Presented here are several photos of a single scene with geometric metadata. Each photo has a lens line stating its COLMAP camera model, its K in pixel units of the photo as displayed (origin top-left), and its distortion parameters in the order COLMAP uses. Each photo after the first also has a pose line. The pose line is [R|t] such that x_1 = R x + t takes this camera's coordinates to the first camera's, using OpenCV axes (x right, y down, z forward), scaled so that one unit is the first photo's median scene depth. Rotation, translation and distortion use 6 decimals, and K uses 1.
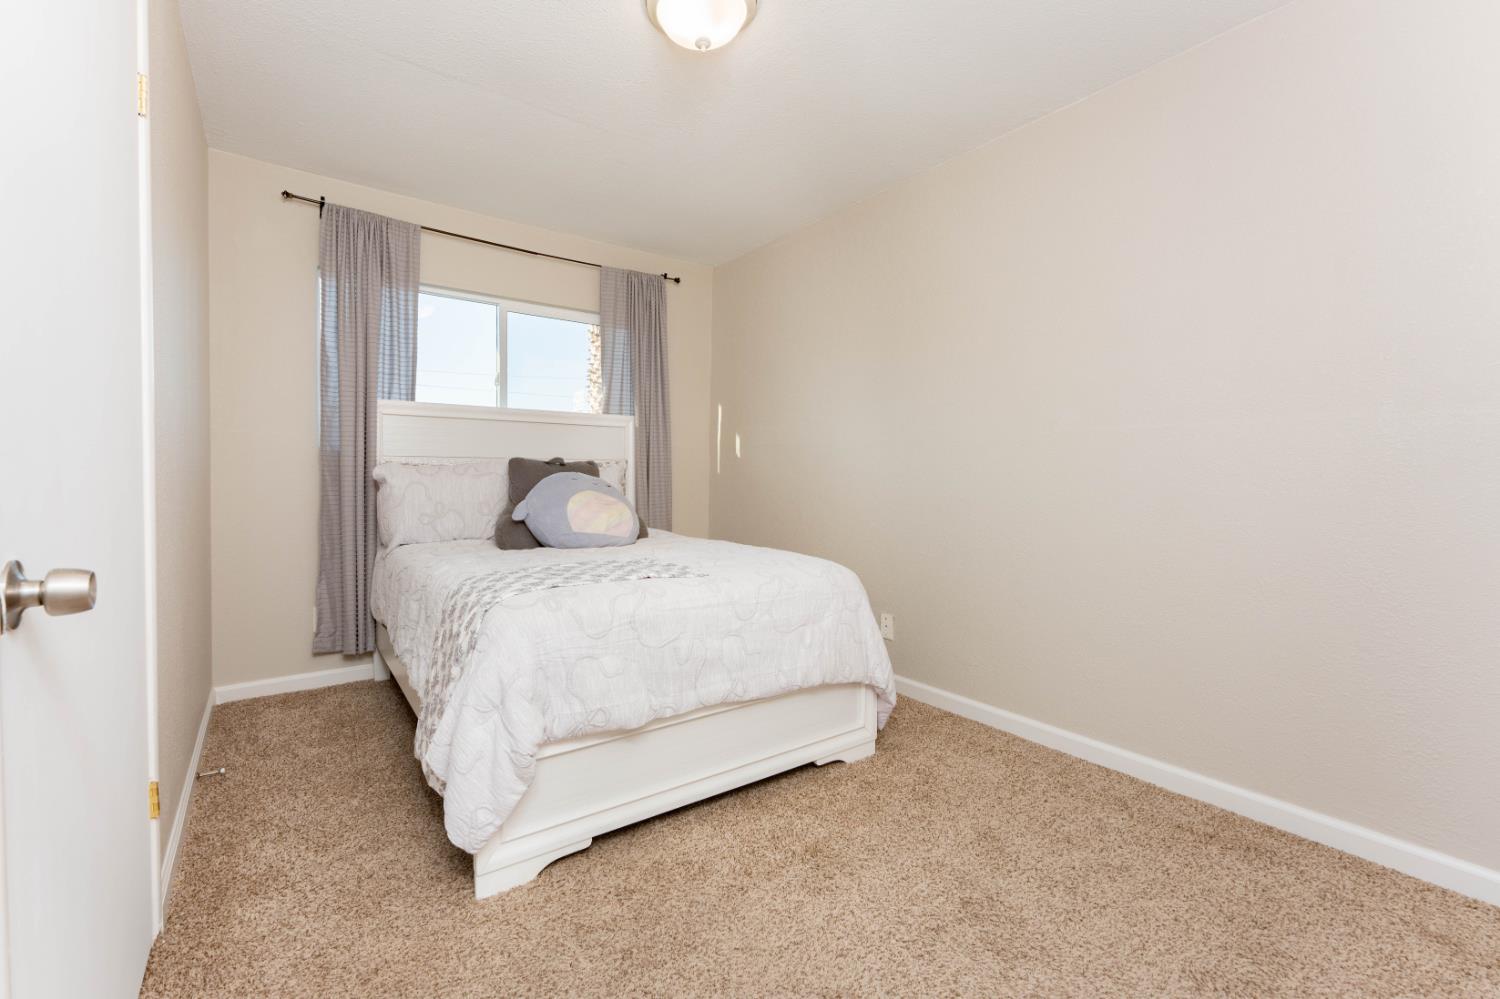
lens RADIAL K [[628.7, 0, 728.1], [0, 628.7, 496.1], [0, 0, 1]] dist [0.001555, 0.000140]
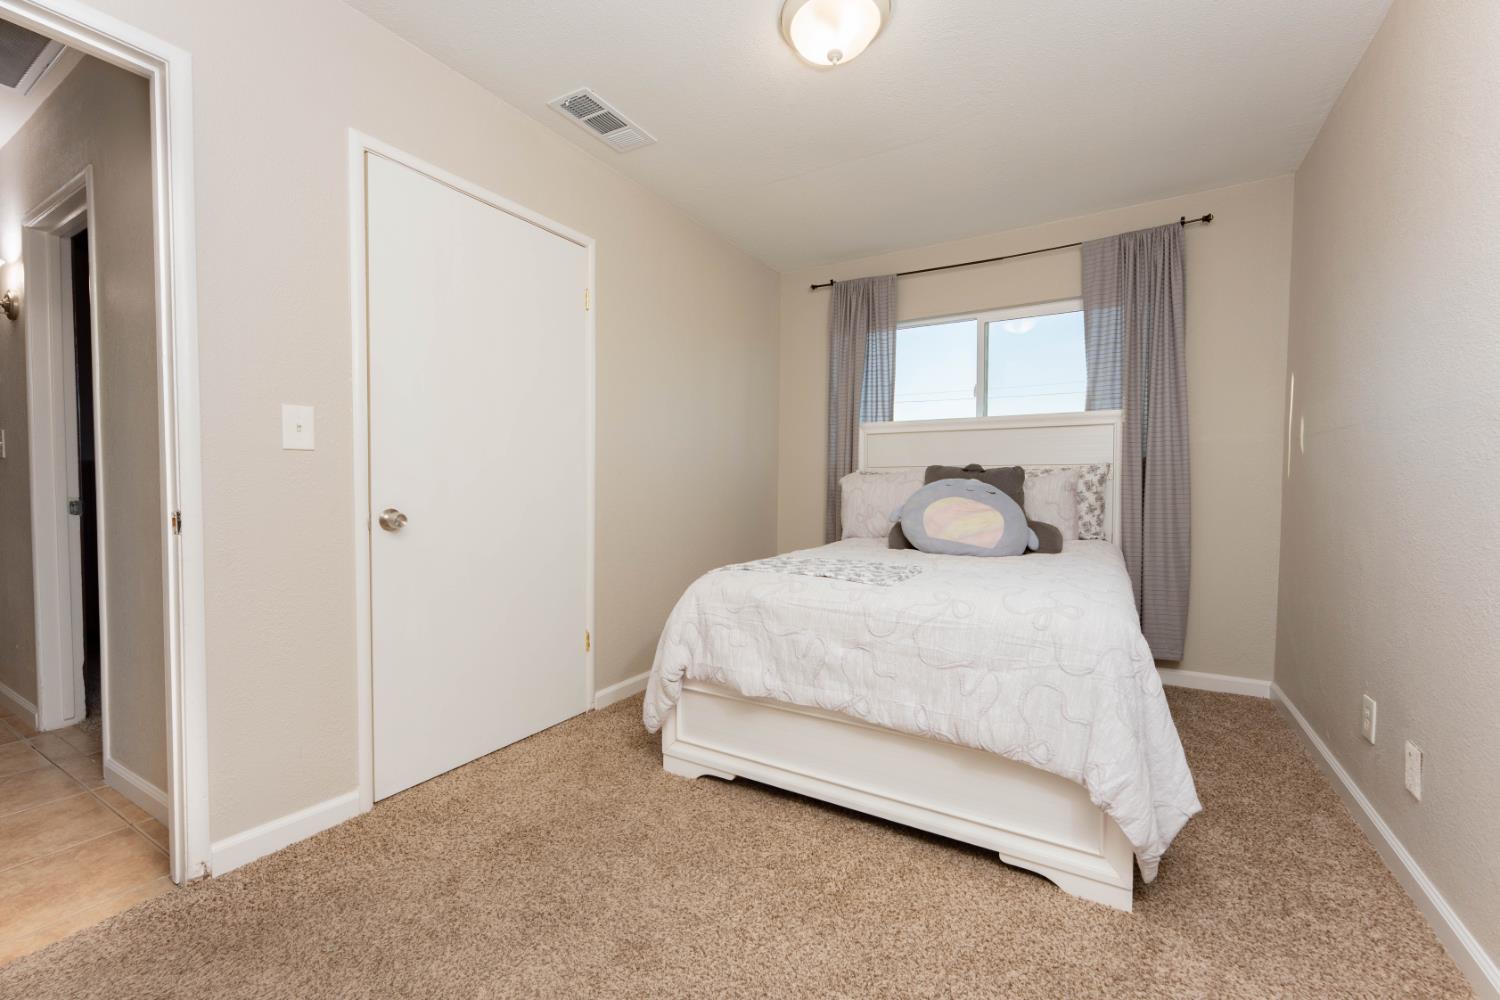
lens RADIAL K [[621.7, 0, 759.3], [0, 621.7, 498.3], [0, 0, 1]] dist [0.001440, -0.000039]
pose [[0.404764, 0.016303, -0.914276, 0.512348], [-0.028021, 0.999593, 0.005419, -0.003179], [0.913992, 0.023426, 0.405056, 0.305412]]
